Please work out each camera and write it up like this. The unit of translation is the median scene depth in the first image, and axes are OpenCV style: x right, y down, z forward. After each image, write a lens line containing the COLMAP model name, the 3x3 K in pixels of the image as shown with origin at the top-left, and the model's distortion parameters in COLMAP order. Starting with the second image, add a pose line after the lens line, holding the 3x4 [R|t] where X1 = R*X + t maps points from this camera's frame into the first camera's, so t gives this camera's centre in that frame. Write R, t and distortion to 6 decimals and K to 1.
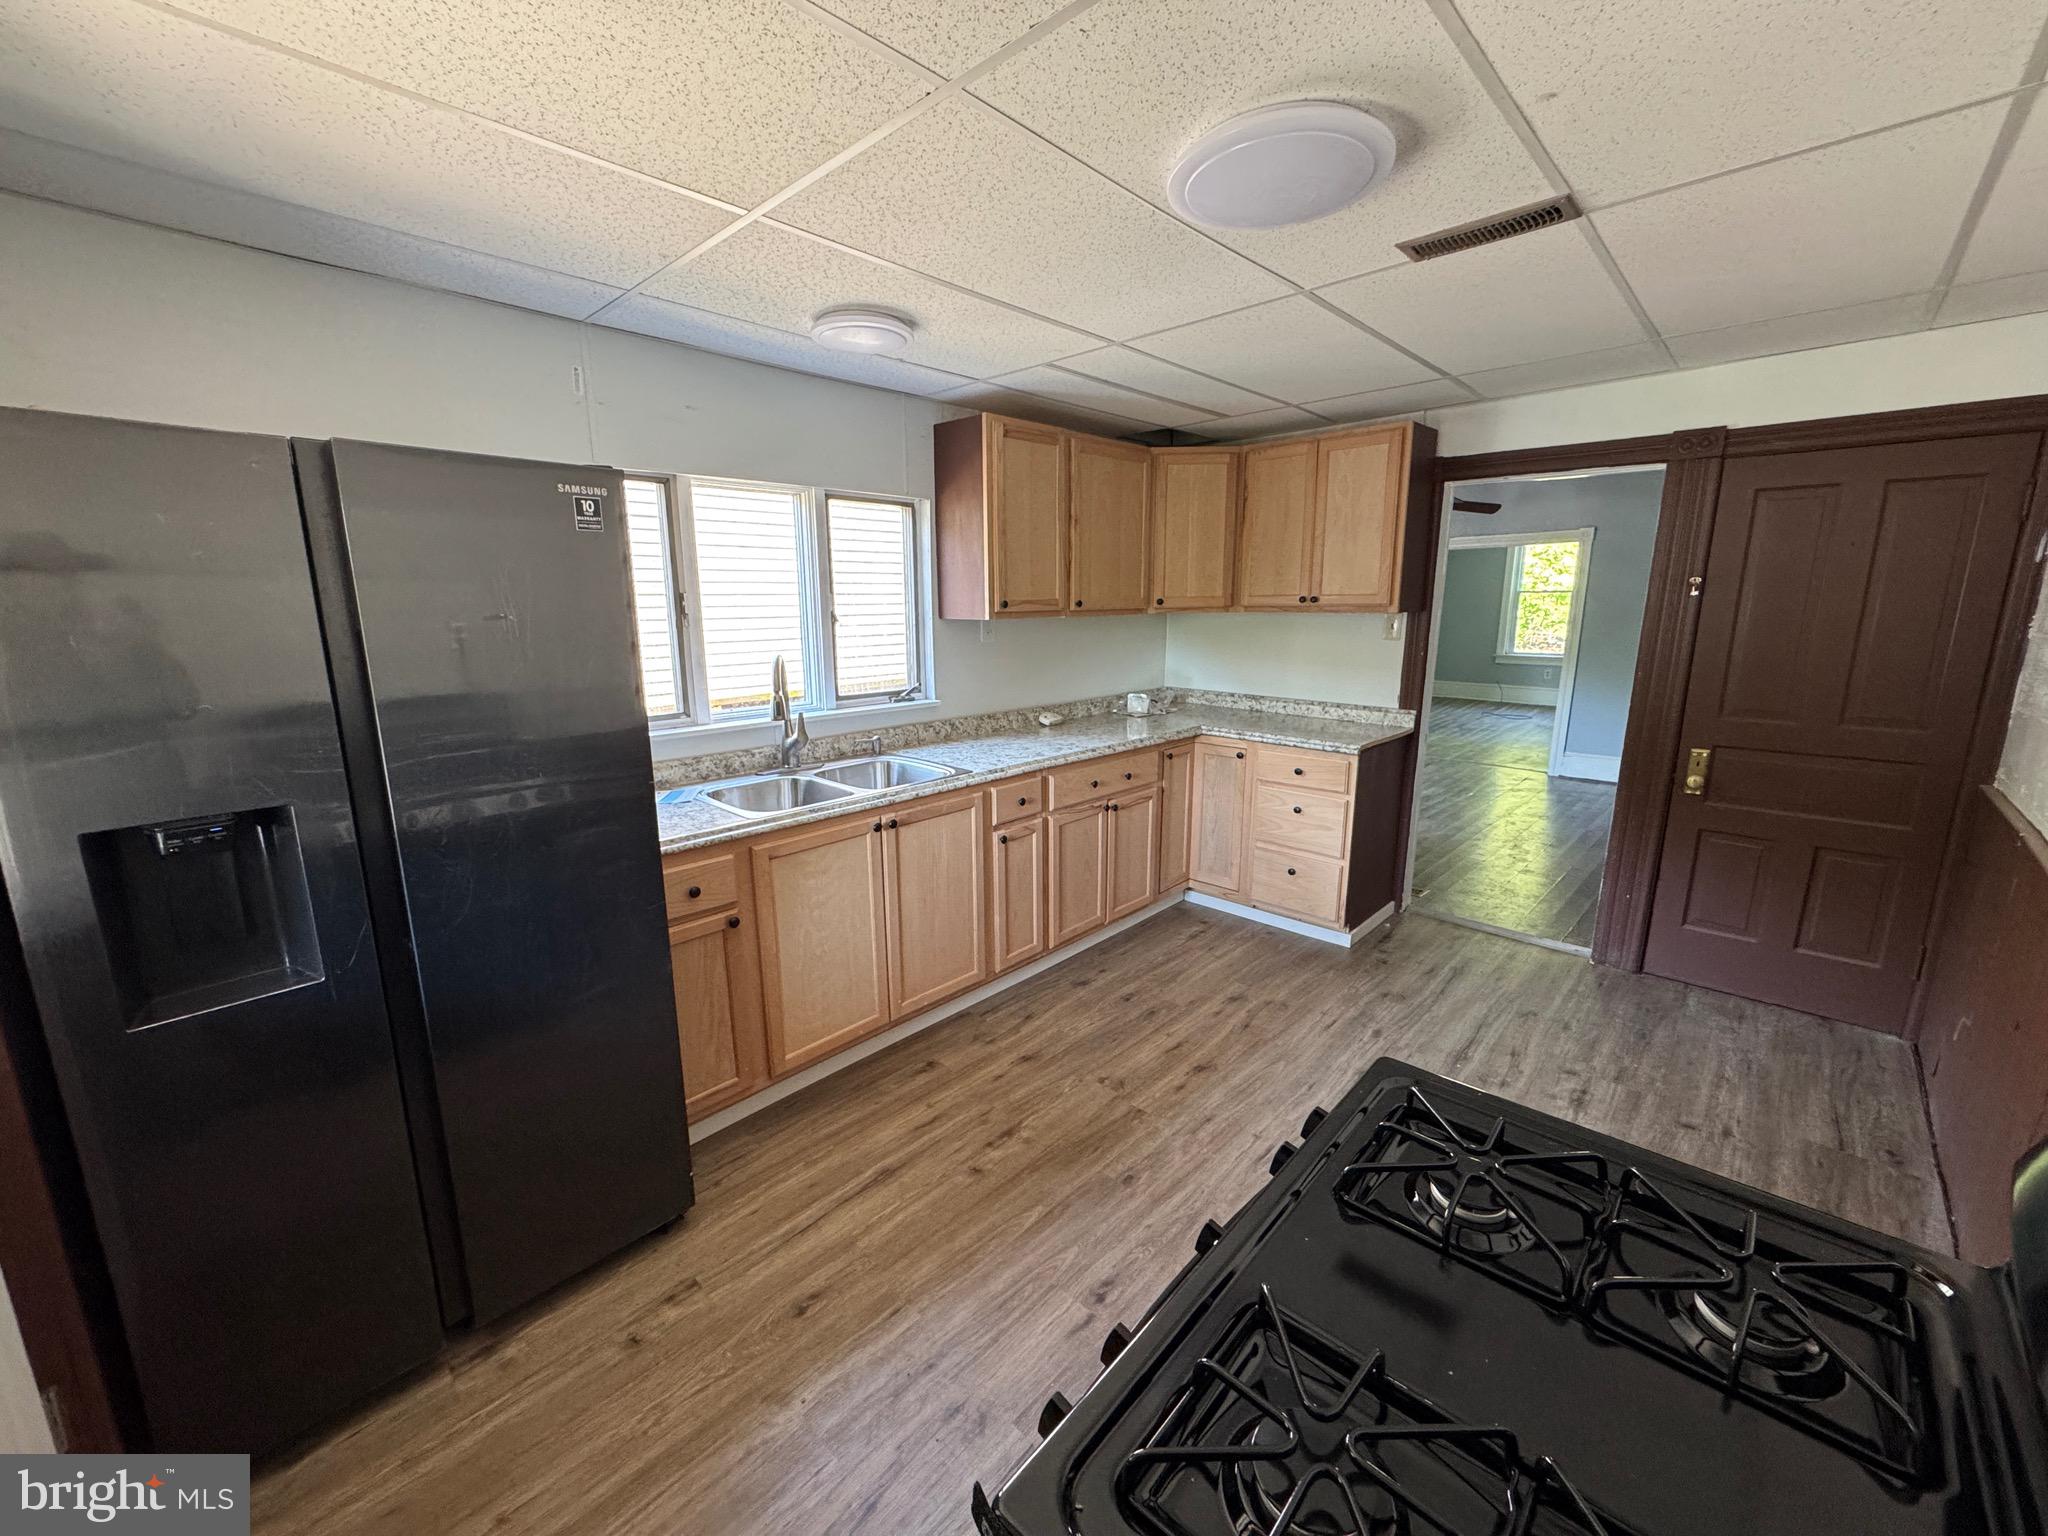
lens RADIAL K [[816.5, 0, 1029.2], [0, 816.5, 751.5], [0, 0, 1]] dist [0.003708, 0.000169]
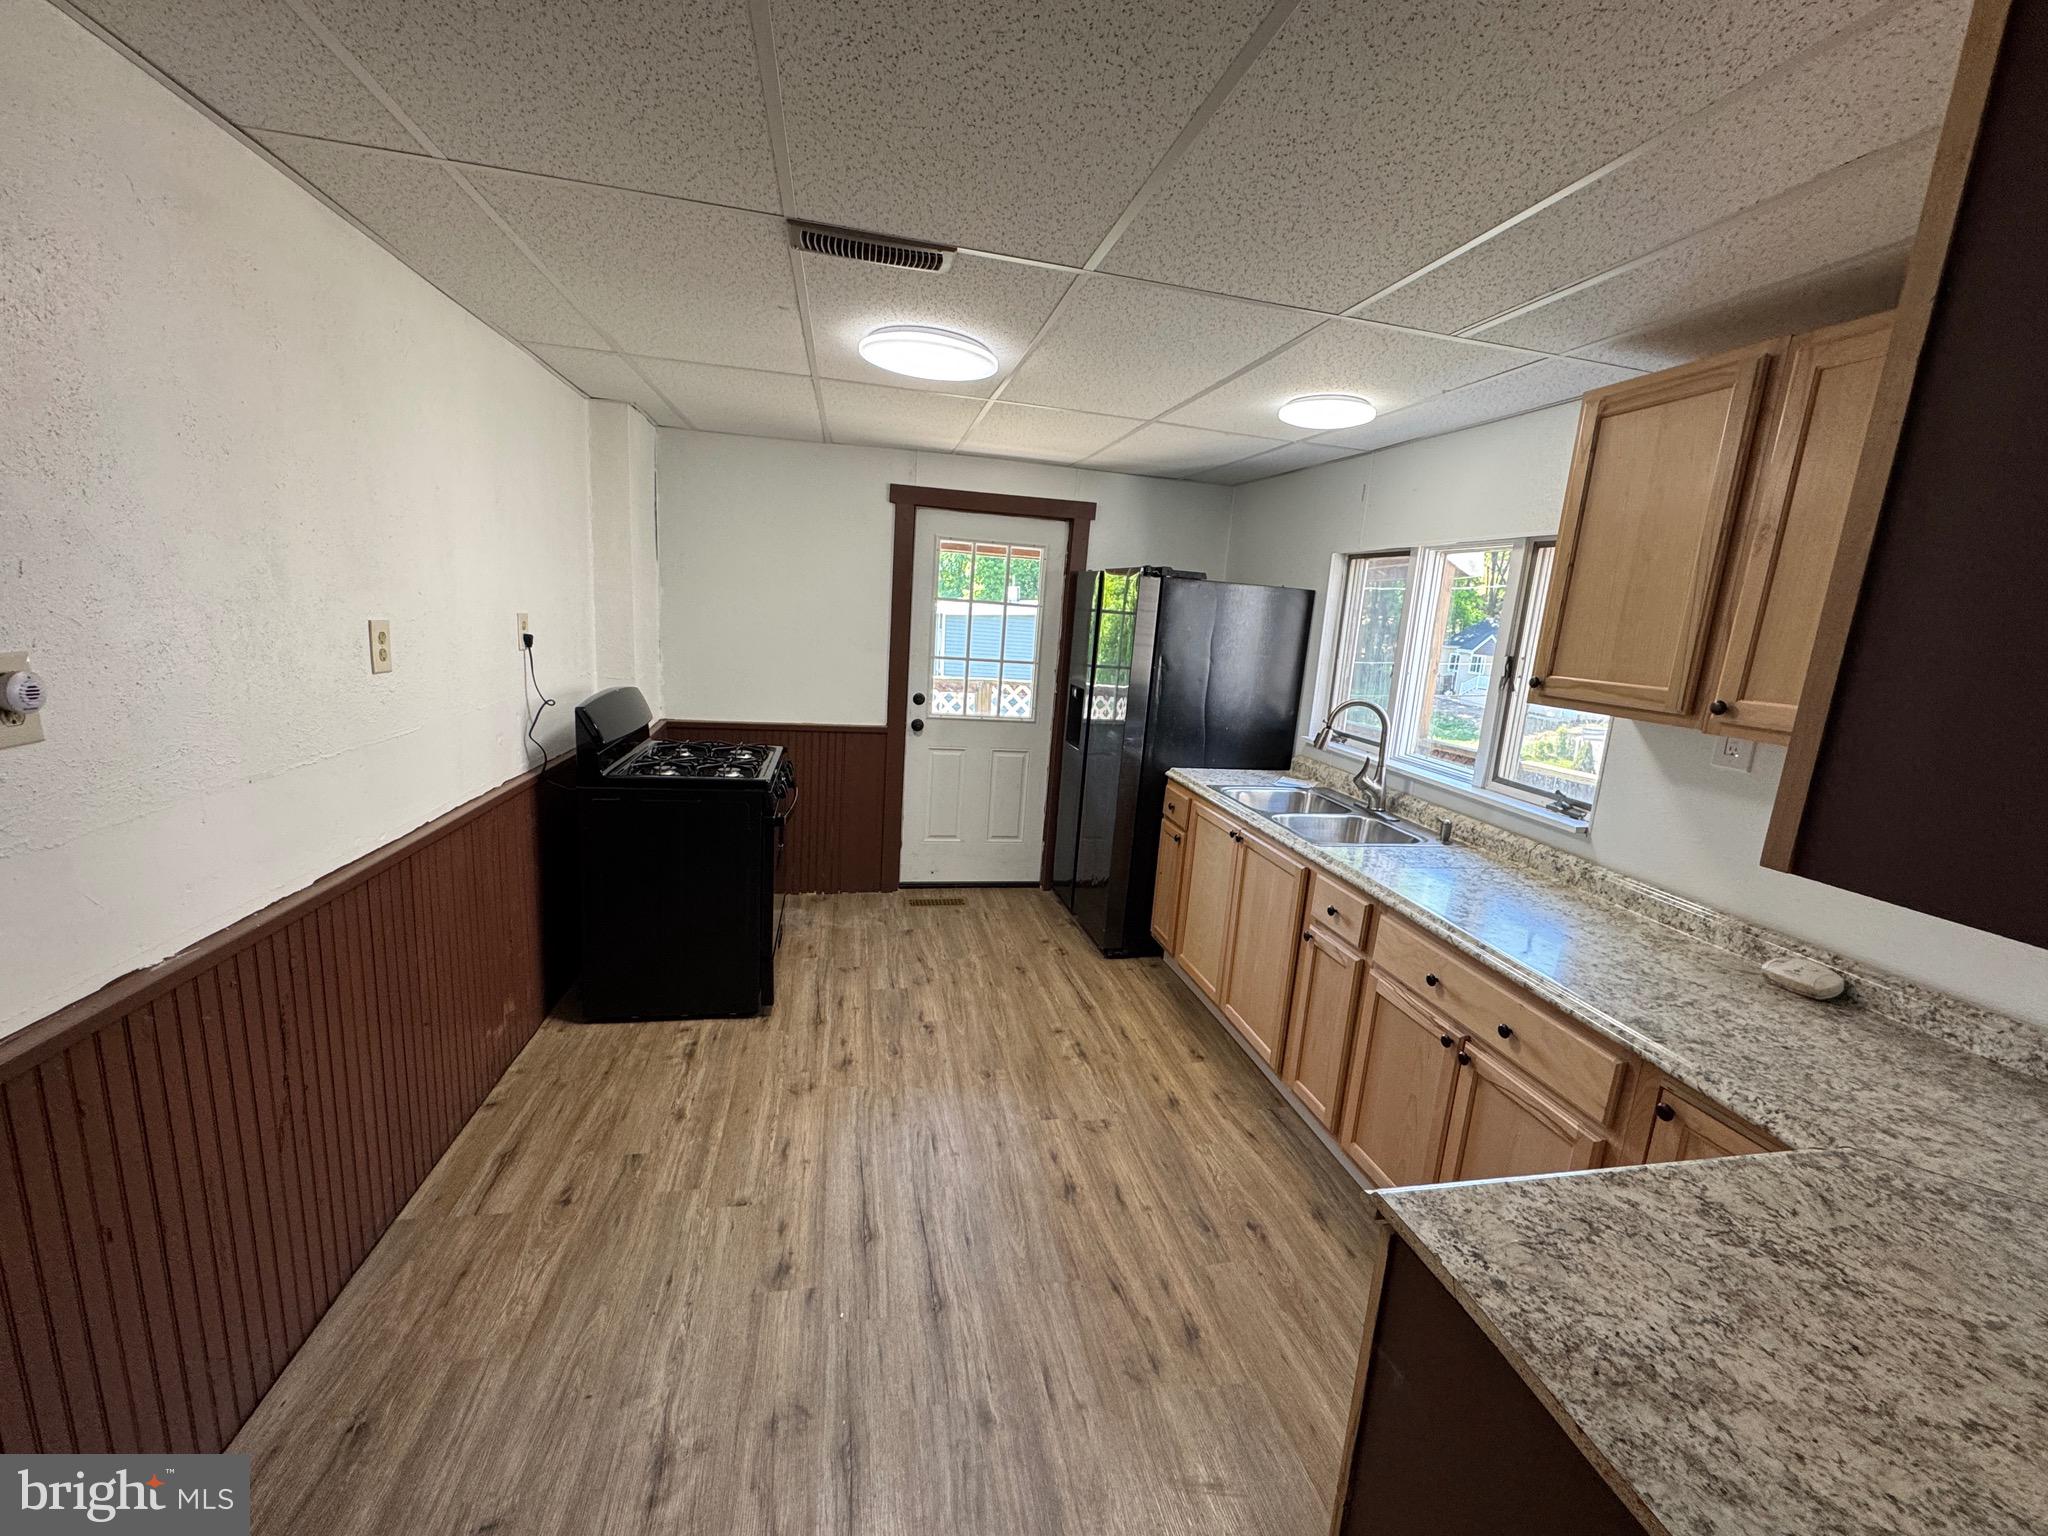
lens RADIAL K [[816.5, 0, 1026.6], [0, 816.5, 783.5], [0, 0, 1]] dist [0.003708, 0.000169]
pose [[-0.573228, 0.143206, -0.806785, 0.753704], [-0.207018, 0.927356, 0.311695, -0.229803], [0.792814, 0.345691, -0.501940, 1.085977]]
